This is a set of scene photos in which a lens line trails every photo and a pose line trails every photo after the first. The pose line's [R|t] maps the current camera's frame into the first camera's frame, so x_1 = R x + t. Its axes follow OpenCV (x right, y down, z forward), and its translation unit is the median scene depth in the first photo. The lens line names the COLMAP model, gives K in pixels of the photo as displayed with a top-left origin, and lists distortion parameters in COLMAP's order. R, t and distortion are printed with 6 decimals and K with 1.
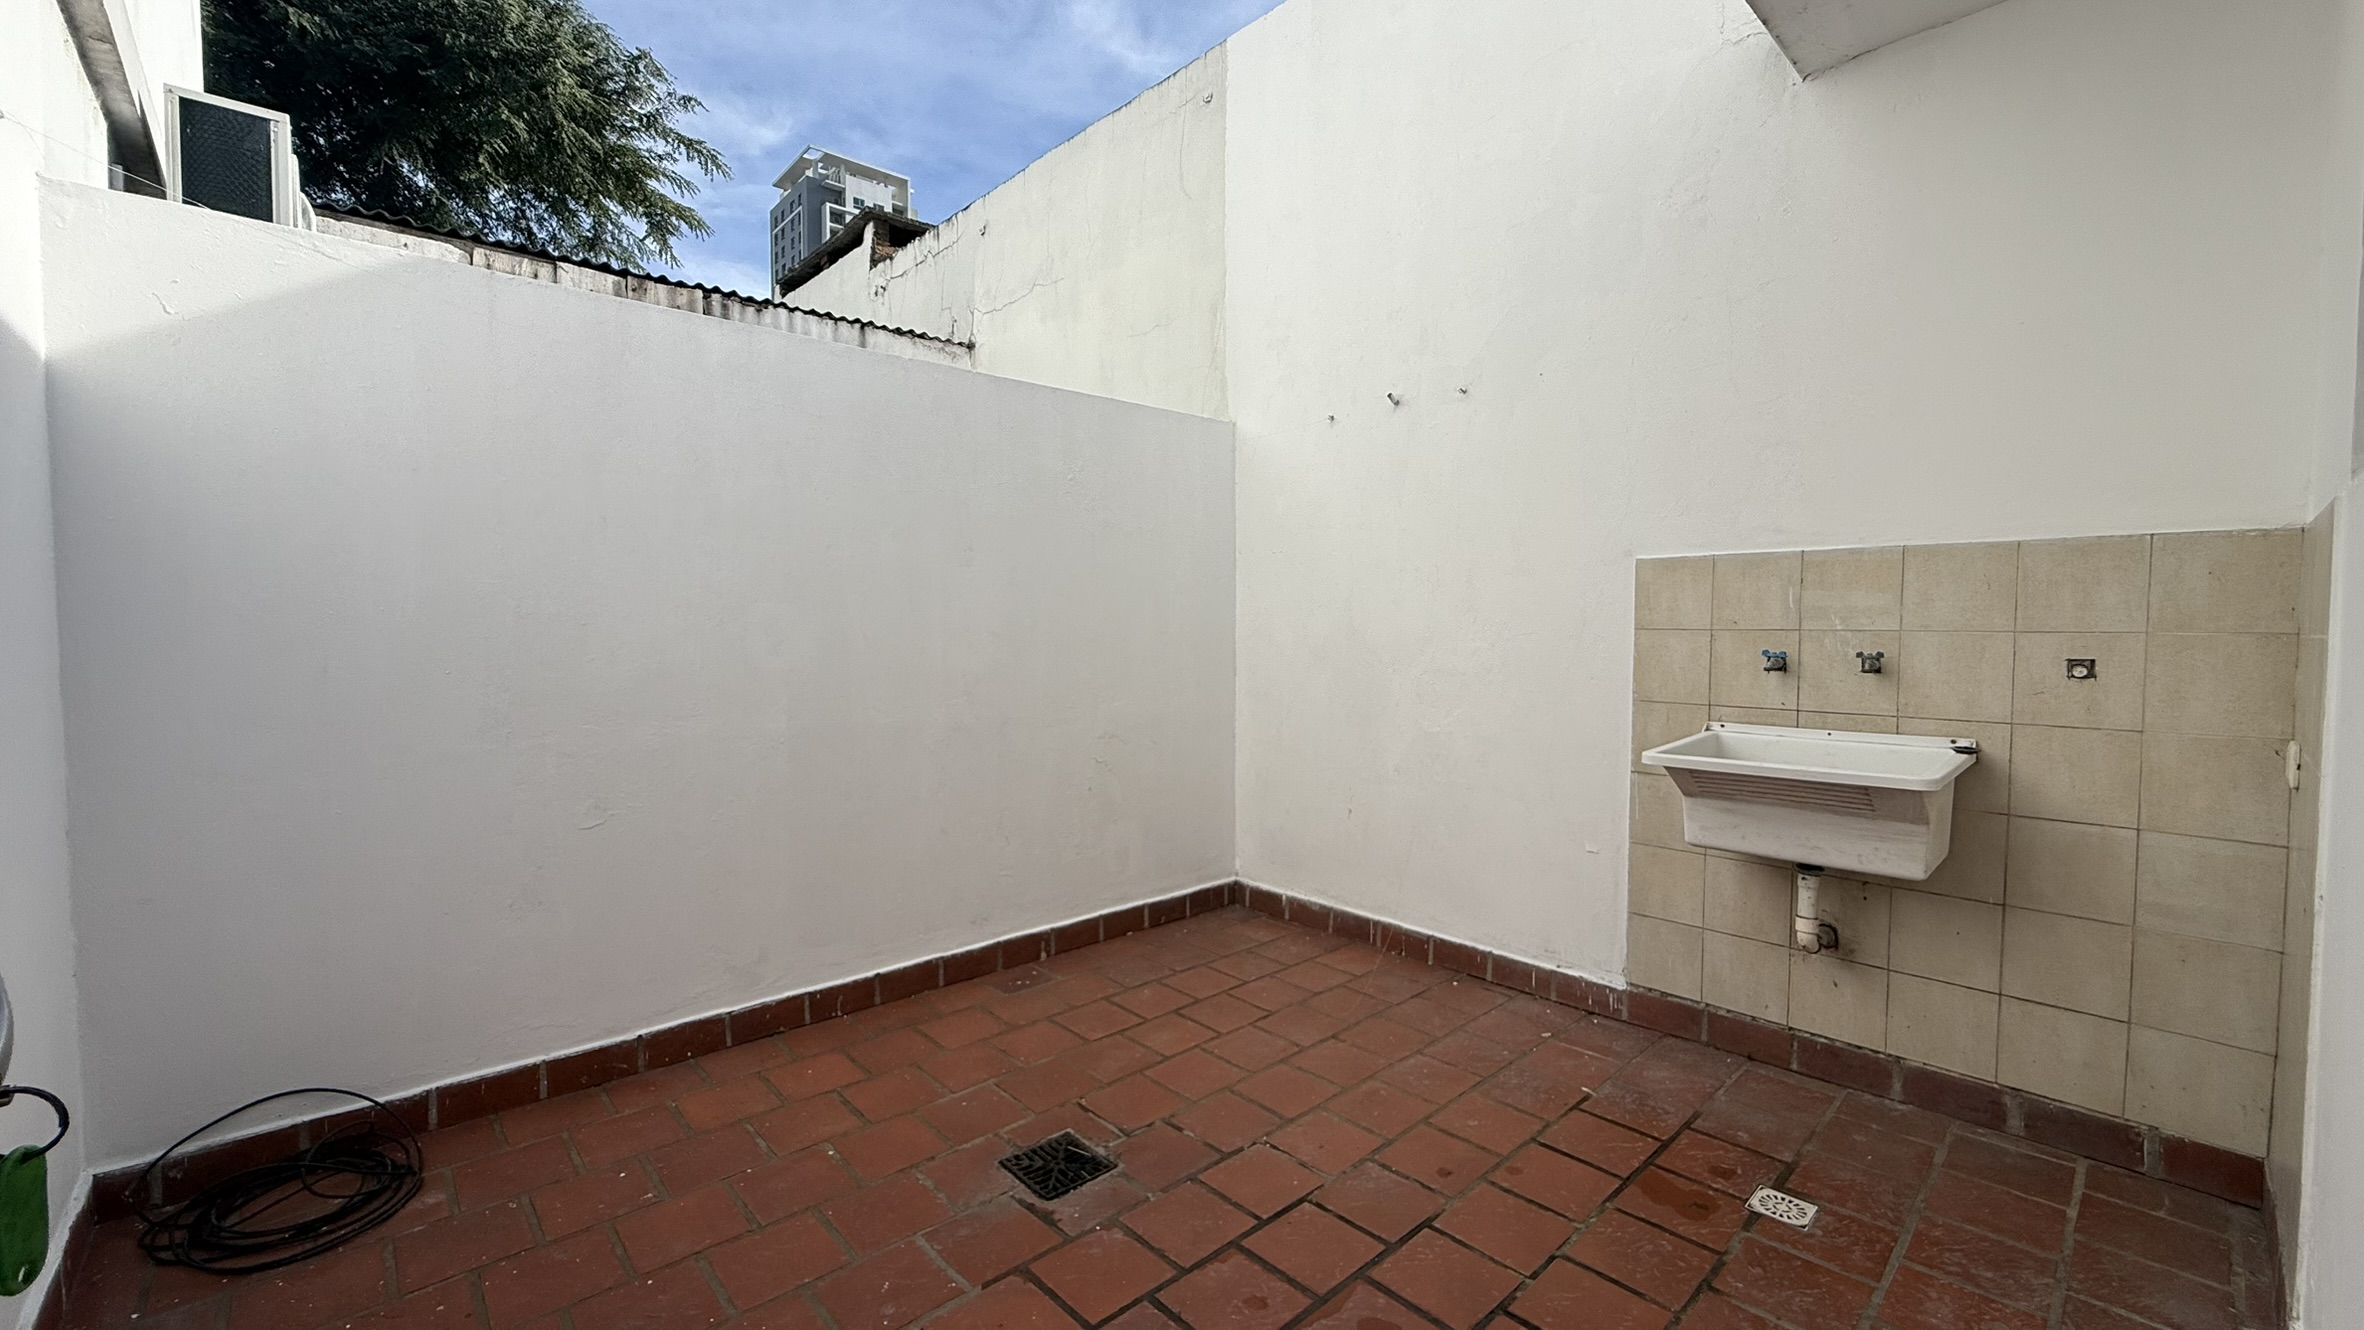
lens RADIAL K [[934.9, 0, 1178.5], [0, 934.9, 664.9], [0, 0, 1]] dist [-0.000531, -0.000080]
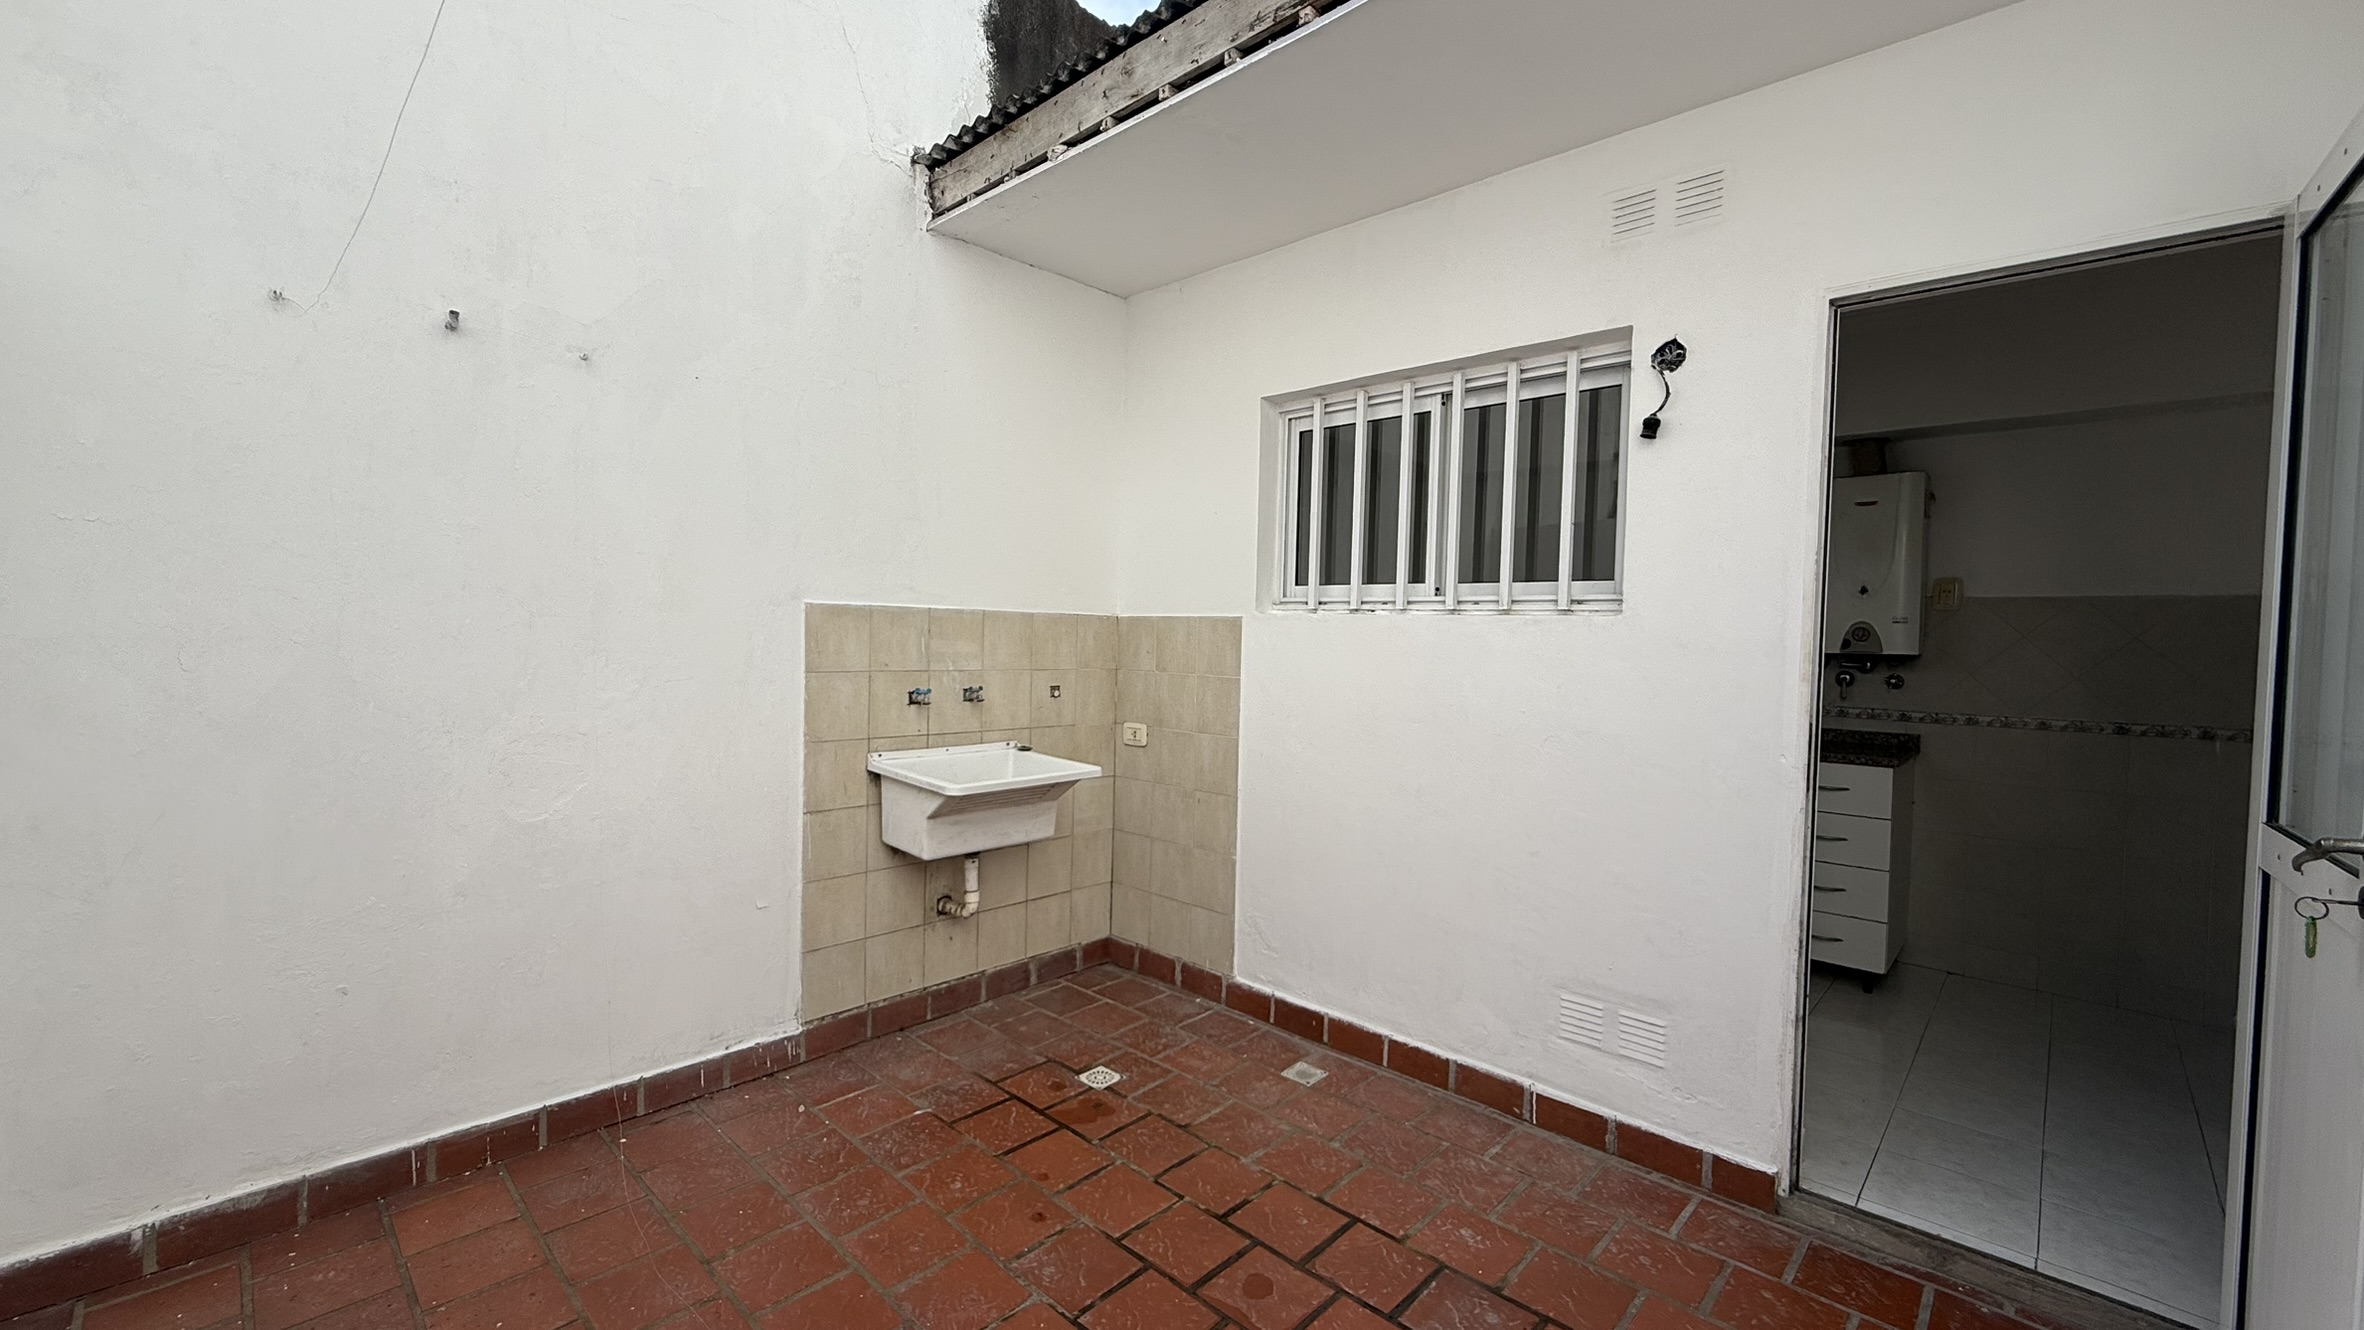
lens RADIAL K [[934.9, 0, 1174.8], [0, 934.9, 668.8], [0, 0, 1]] dist [-0.000531, -0.000080]
pose [[-0.061553, -0.038790, 0.997350, -0.601018], [0.018911, 0.999020, 0.040022, -0.083096], [-0.997925, 0.021324, -0.060759, 0.739203]]
